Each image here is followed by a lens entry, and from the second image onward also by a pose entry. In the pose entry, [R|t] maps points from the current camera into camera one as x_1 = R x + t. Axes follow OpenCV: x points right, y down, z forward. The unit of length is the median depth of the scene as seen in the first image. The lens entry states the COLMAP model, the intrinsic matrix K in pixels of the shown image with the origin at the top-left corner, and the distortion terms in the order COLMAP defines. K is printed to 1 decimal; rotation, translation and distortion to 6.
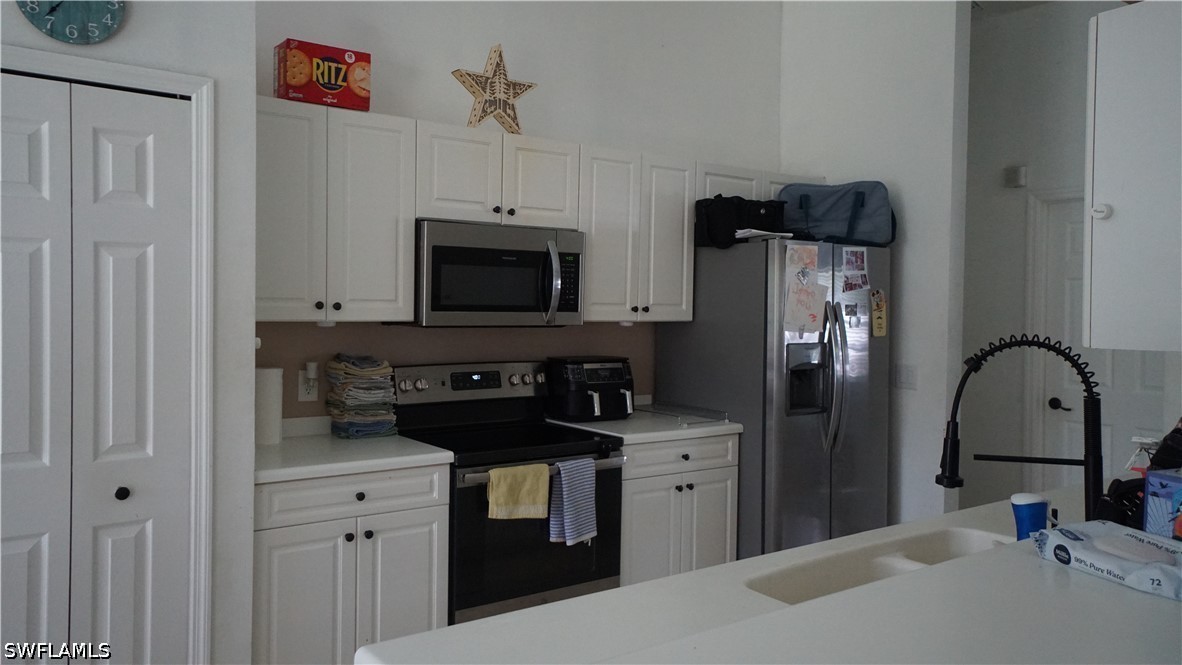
lens RADIAL K [[873.8, 0, 584.6], [0, 873.8, 329.7], [0, 0, 1]] dist [0.024839, 0.008754]
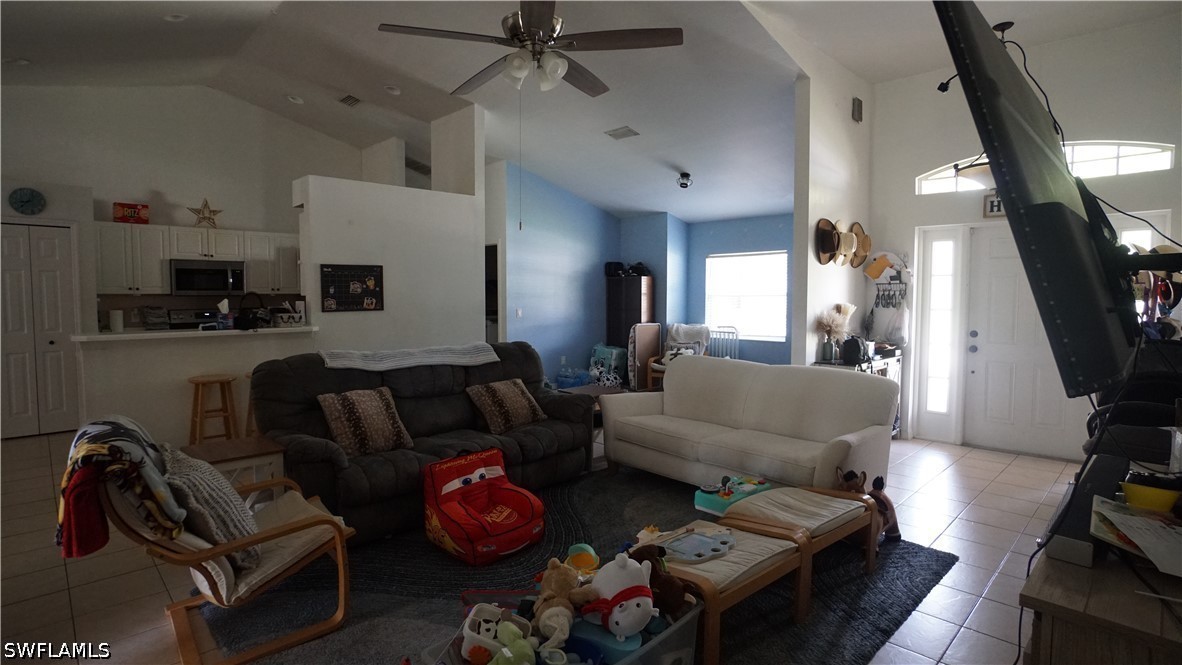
lens RADIAL K [[553.7, 0, 556.8], [0, 553.7, 325.1], [0, 0, 1]] dist [-0.024760, 0.001639]
pose [[0.993394, -0.022572, 0.112512, 0.898838], [0.020428, 0.999588, 0.020178, 0.086551], [-0.112921, -0.017746, 0.993446, -0.995117]]
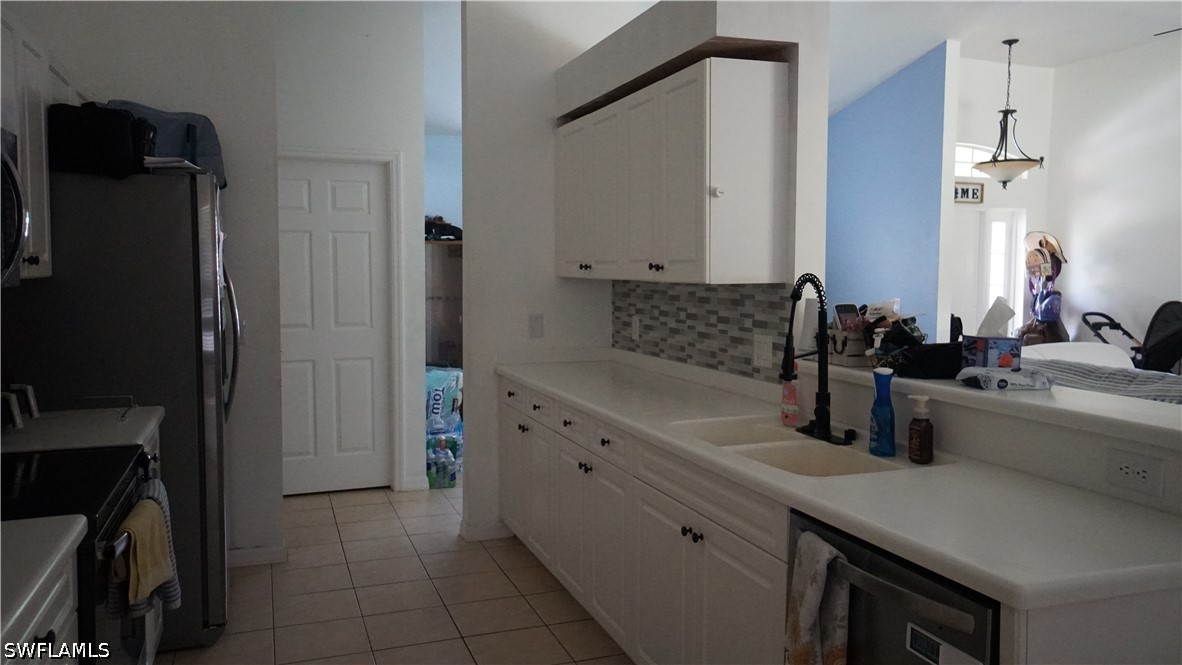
lens RADIAL K [[873.8, 0, 585.9], [0, 873.8, 331.8], [0, 0, 1]] dist [0.024839, 0.008754]
pose [[0.264625, -0.084033, 0.960683, -0.566940], [0.027256, 0.996450, 0.079654, -0.013729], [-0.963966, 0.005106, 0.265976, 0.503596]]
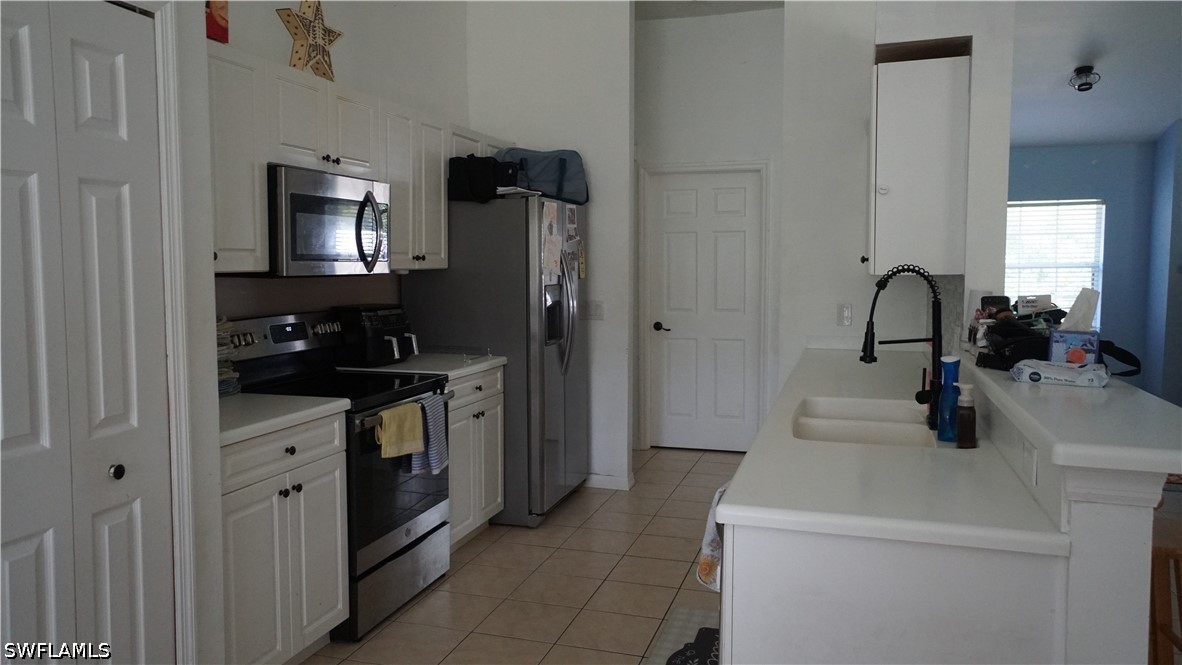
lens RADIAL K [[860.8, 0, 585.3], [0, 860.8, 326.4], [0, 0, 1]] dist [0.026971, 0.008680]
pose [[0.801129, -0.058338, 0.595642, -0.490706], [0.027876, 0.997795, 0.060233, 0.003065], [-0.597843, -0.031650, 0.800988, 0.033362]]
